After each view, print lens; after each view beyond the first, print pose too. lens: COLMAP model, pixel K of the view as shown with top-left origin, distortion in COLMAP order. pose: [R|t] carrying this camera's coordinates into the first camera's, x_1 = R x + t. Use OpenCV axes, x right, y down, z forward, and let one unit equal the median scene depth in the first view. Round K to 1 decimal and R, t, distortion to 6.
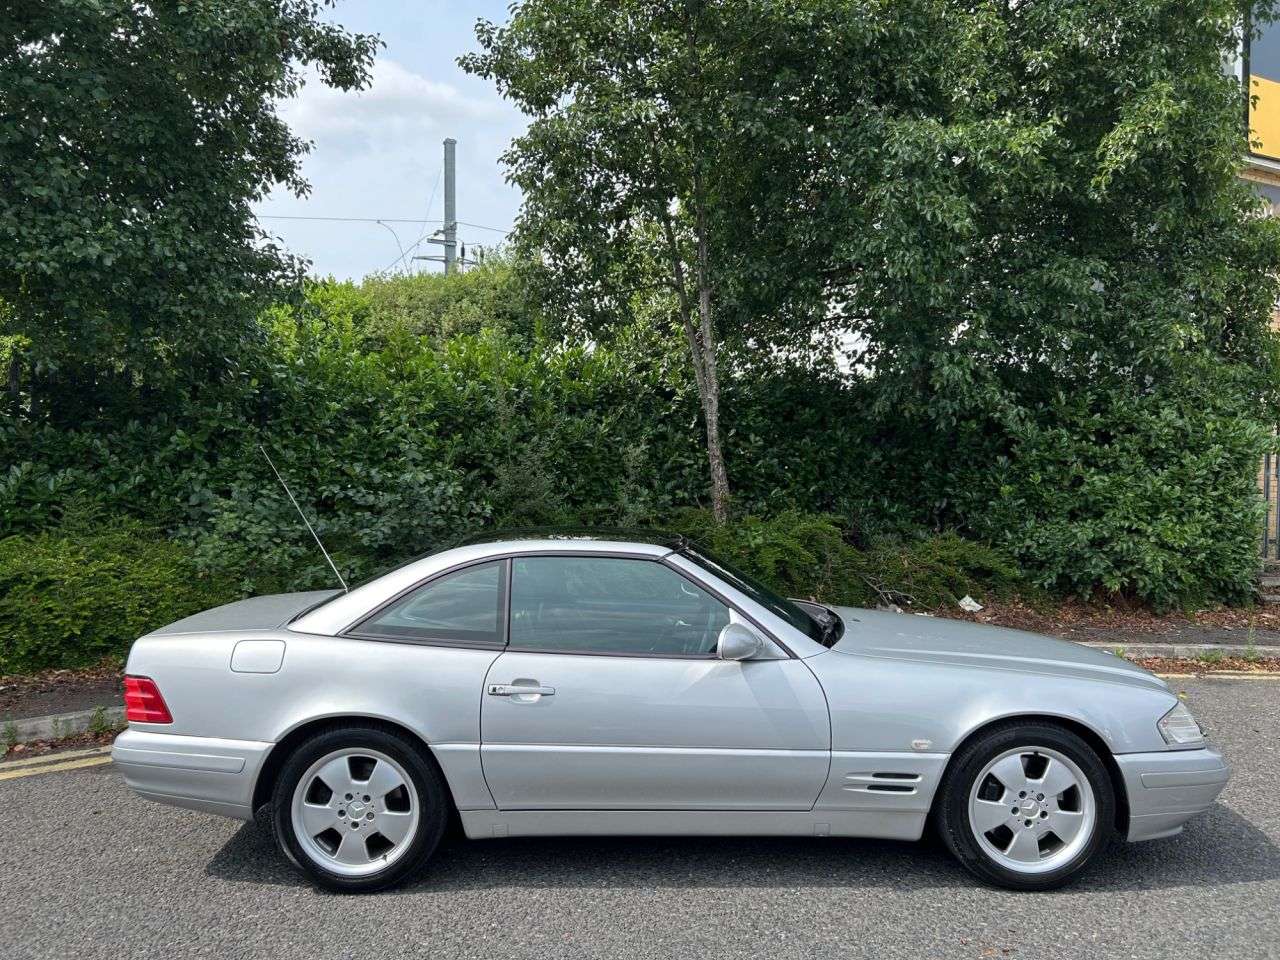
lens RADIAL K [[966.9, 0, 628.5], [0, 966.9, 477.0], [0, 0, 1]] dist [0.031848, -0.032020]
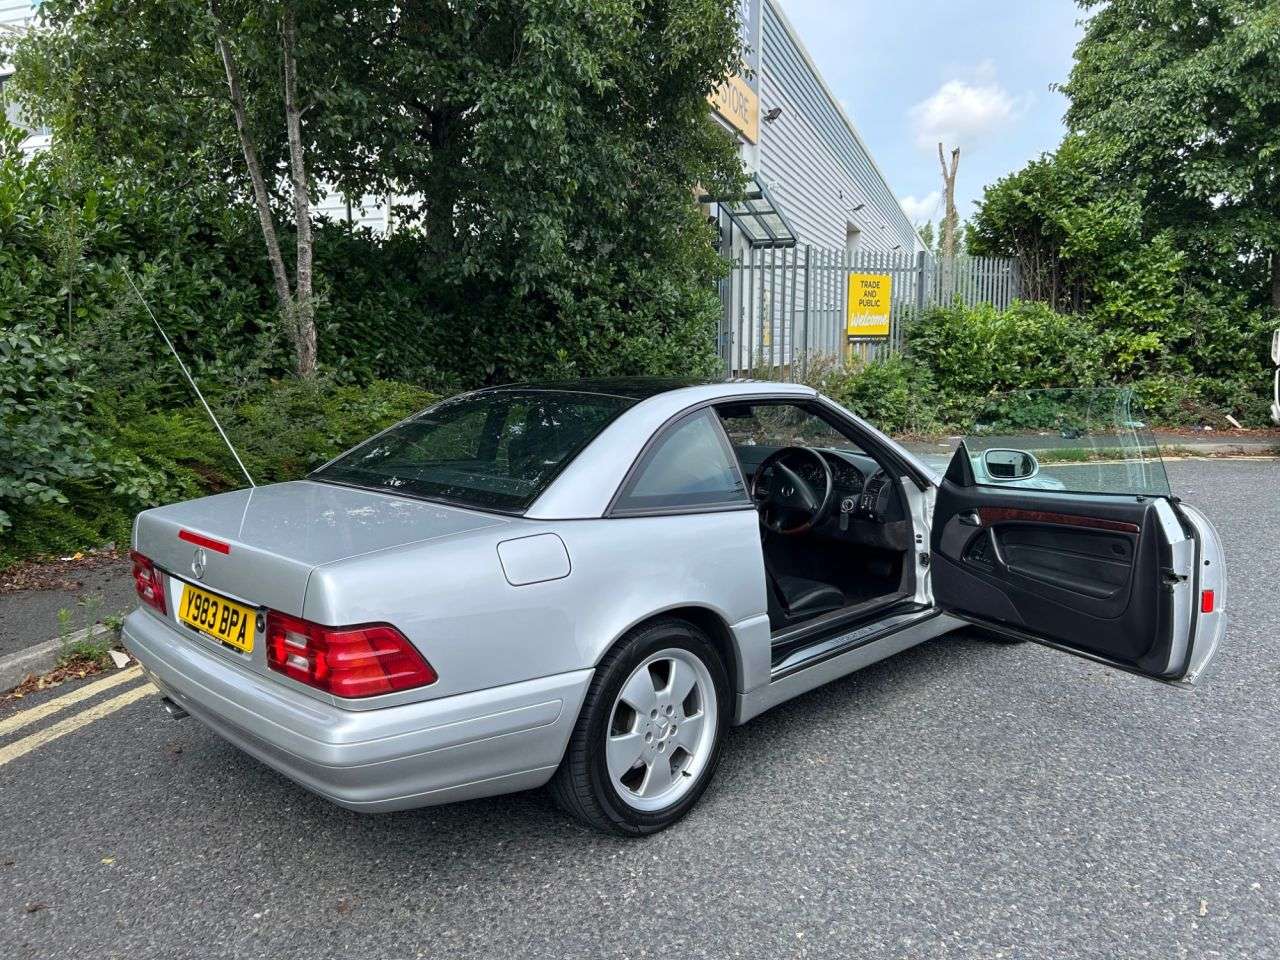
lens RADIAL K [[966.9, 0, 637.3], [0, 966.9, 488.2], [0, 0, 1]] dist [0.031848, -0.032020]
pose [[0.722238, -0.110490, 0.682762, -0.294679], [0.020548, 0.990150, 0.138498, 0.014537], [-0.691339, -0.085999, 0.717394, 0.168189]]
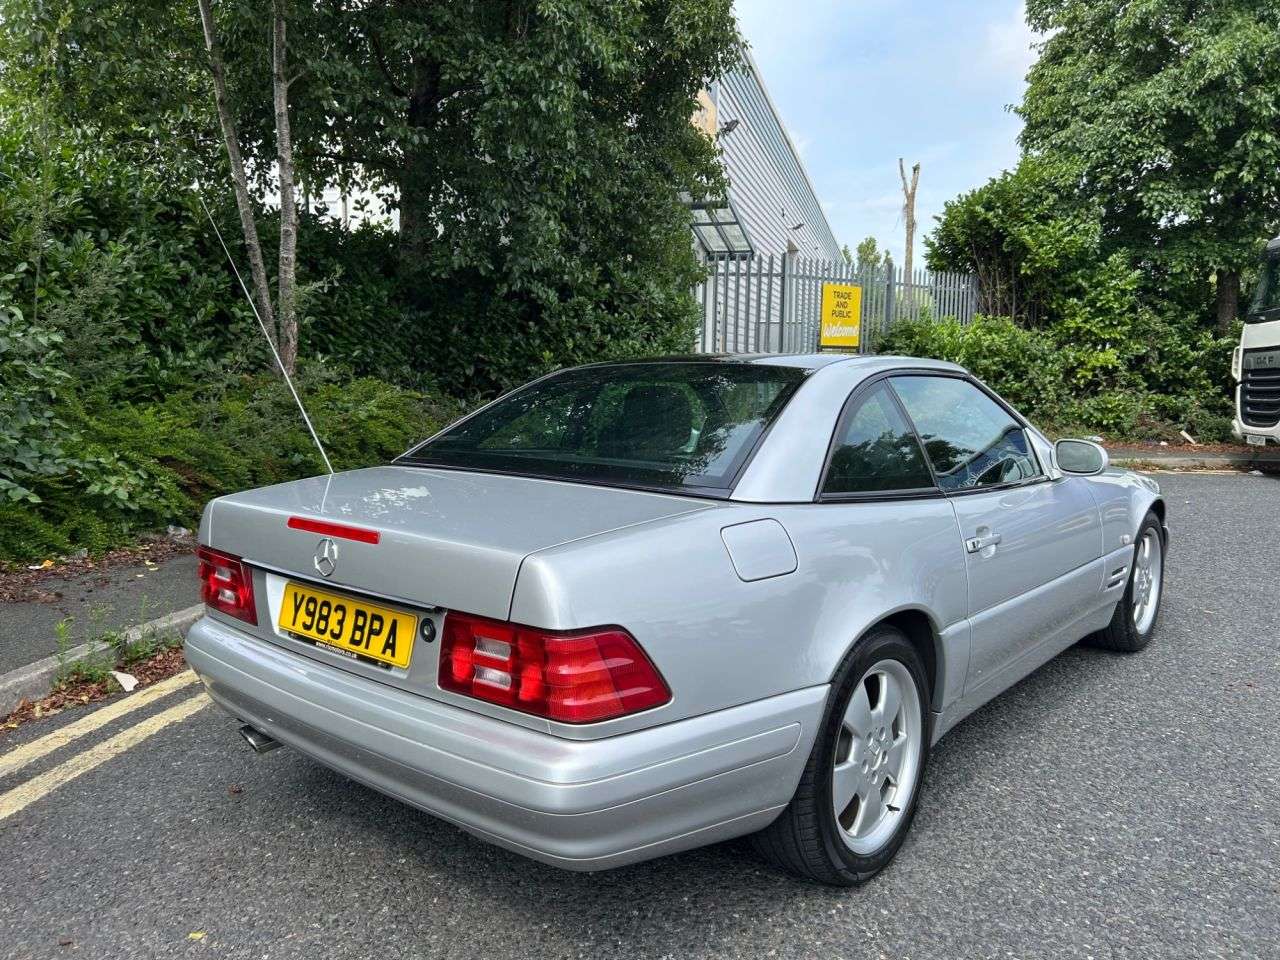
lens RADIAL K [[966.9, 0, 640.0], [0, 966.9, 489.9], [0, 0, 1]] dist [0.031848, -0.032020]
pose [[0.662715, -0.095738, 0.742727, -0.312975], [0.005547, 0.992395, 0.122972, 0.029604], [-0.748851, -0.077376, 0.658206, 0.252915]]
